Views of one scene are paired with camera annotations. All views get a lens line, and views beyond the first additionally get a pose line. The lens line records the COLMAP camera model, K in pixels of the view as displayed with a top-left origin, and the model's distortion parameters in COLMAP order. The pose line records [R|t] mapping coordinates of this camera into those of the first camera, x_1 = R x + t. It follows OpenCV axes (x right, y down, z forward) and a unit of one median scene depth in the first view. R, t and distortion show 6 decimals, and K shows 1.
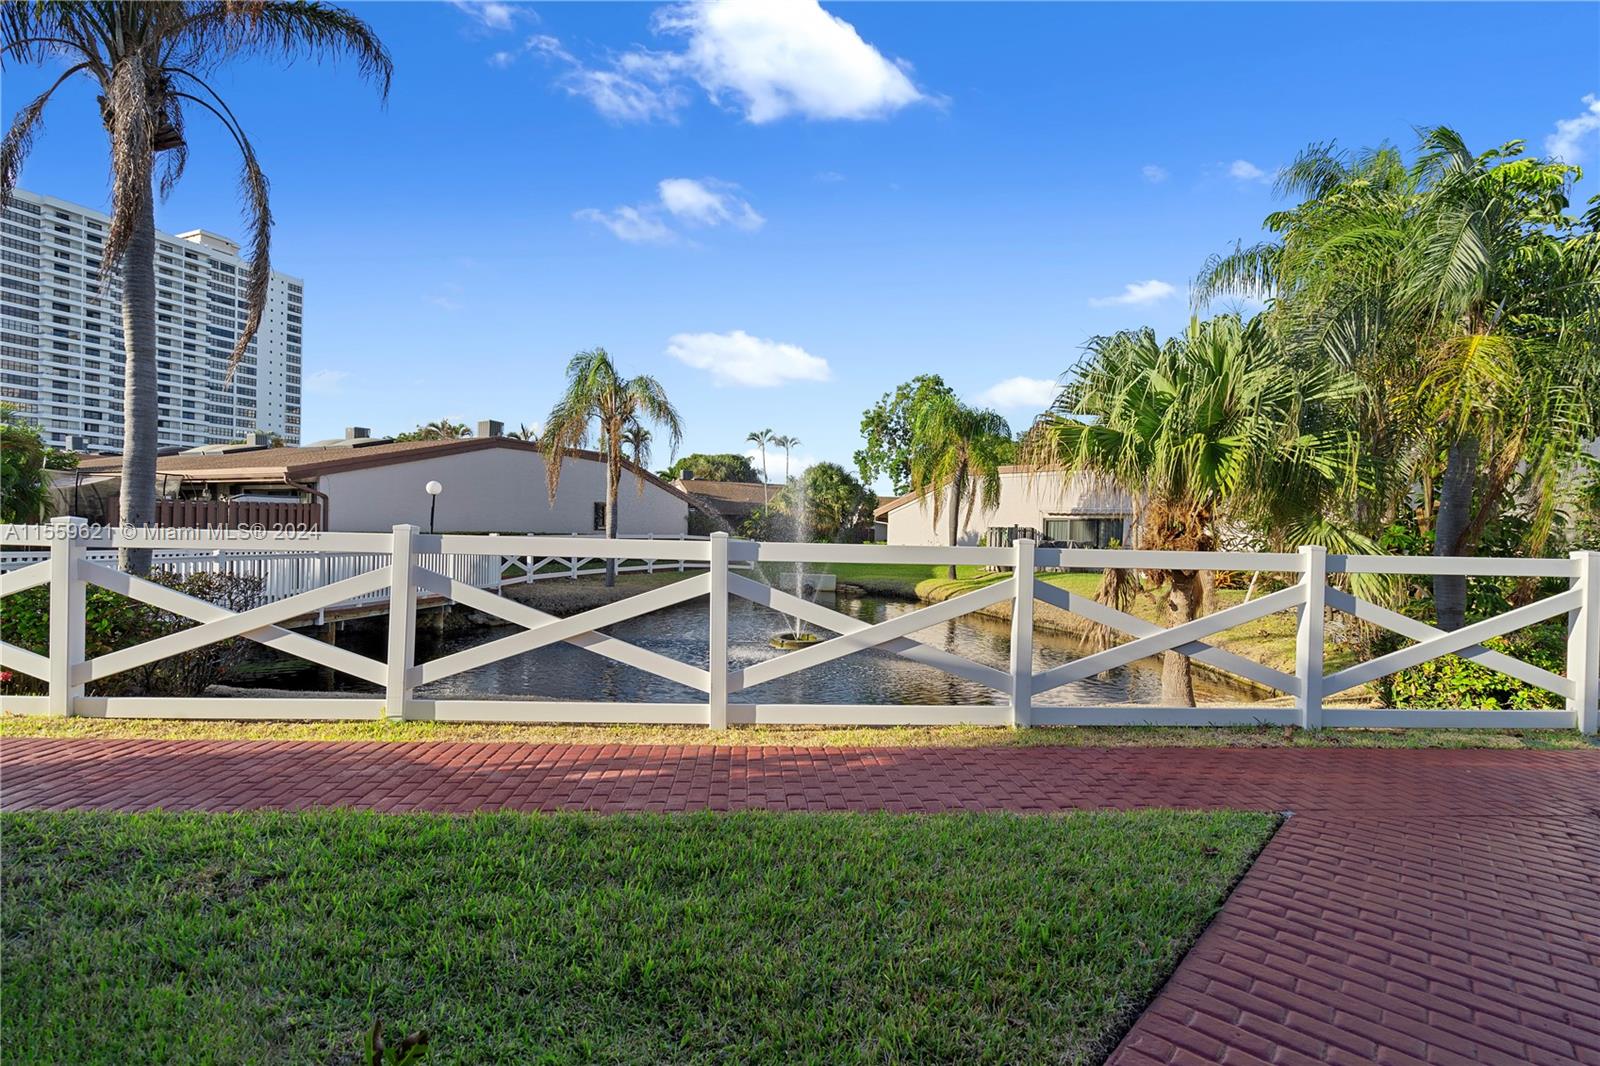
lens RADIAL K [[729.0, 0, 804.9], [0, 729.0, 541.0], [0, 0, 1]] dist [-0.002117, 0.001271]
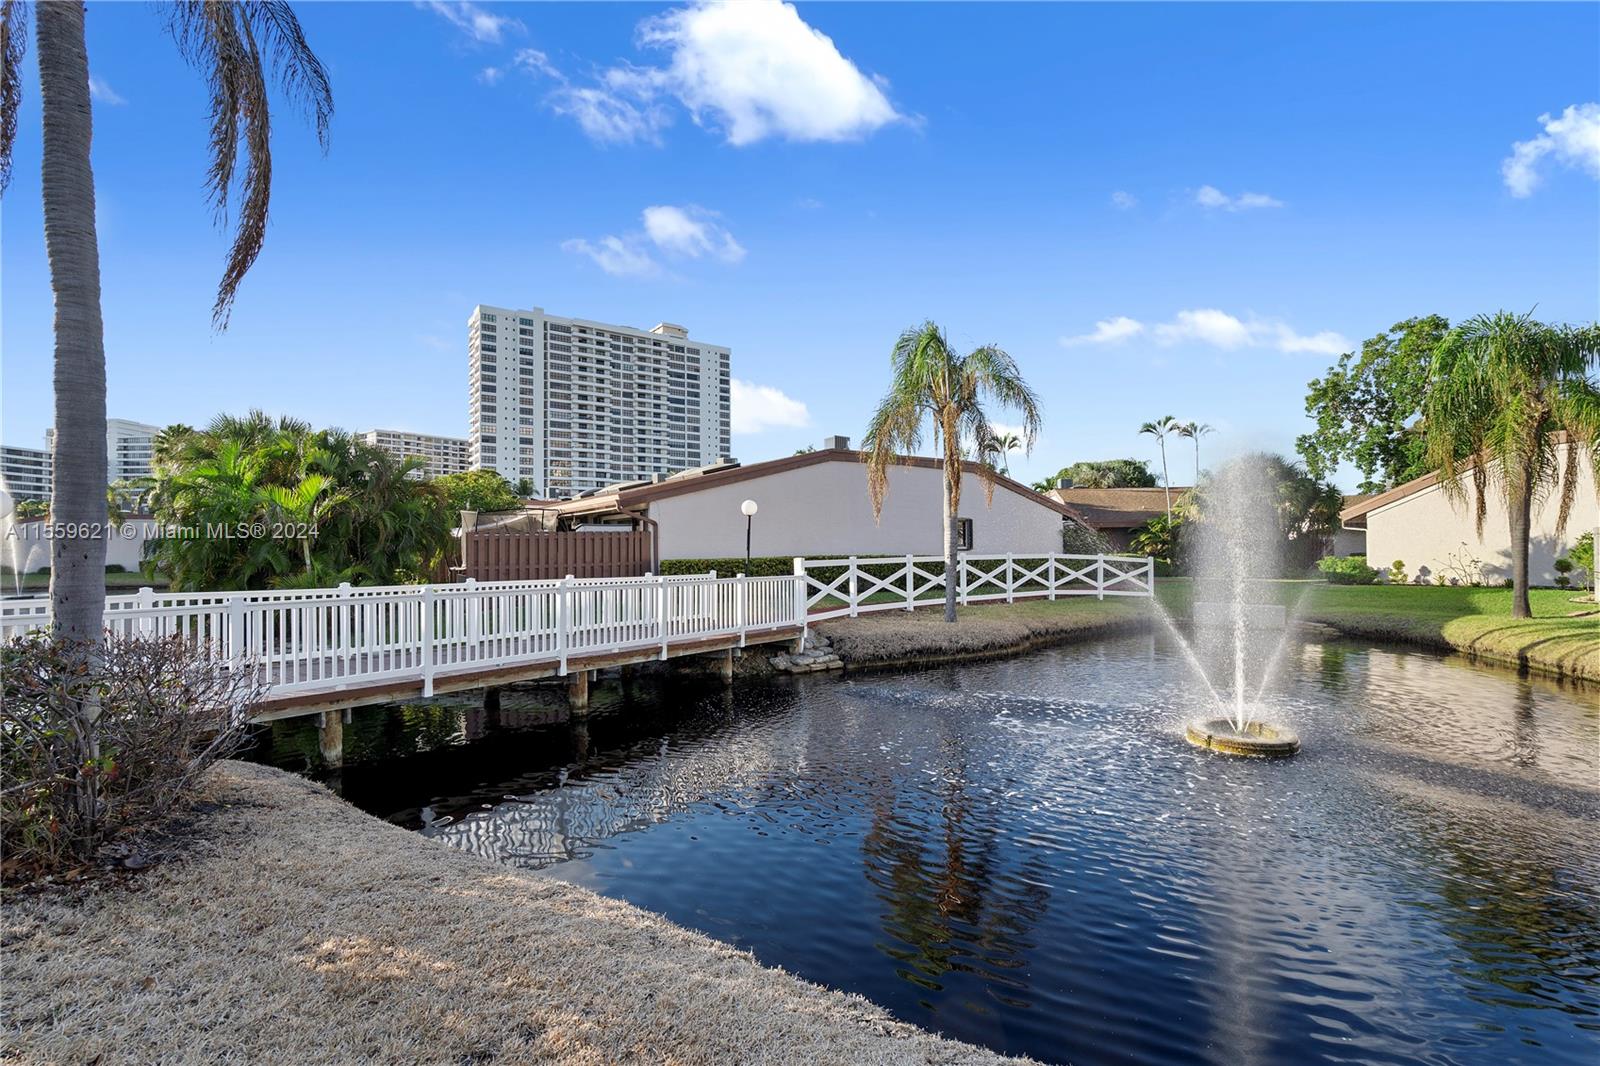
lens RADIAL K [[729.0, 0, 804.9], [0, 729.0, 541.0], [0, 0, 1]] dist [-0.002117, 0.001271]
pose [[0.868728, -0.034542, -0.494083, -0.005741], [0.020462, 0.999216, -0.033879, -0.000464], [0.494866, 0.019322, 0.868755, 0.101070]]
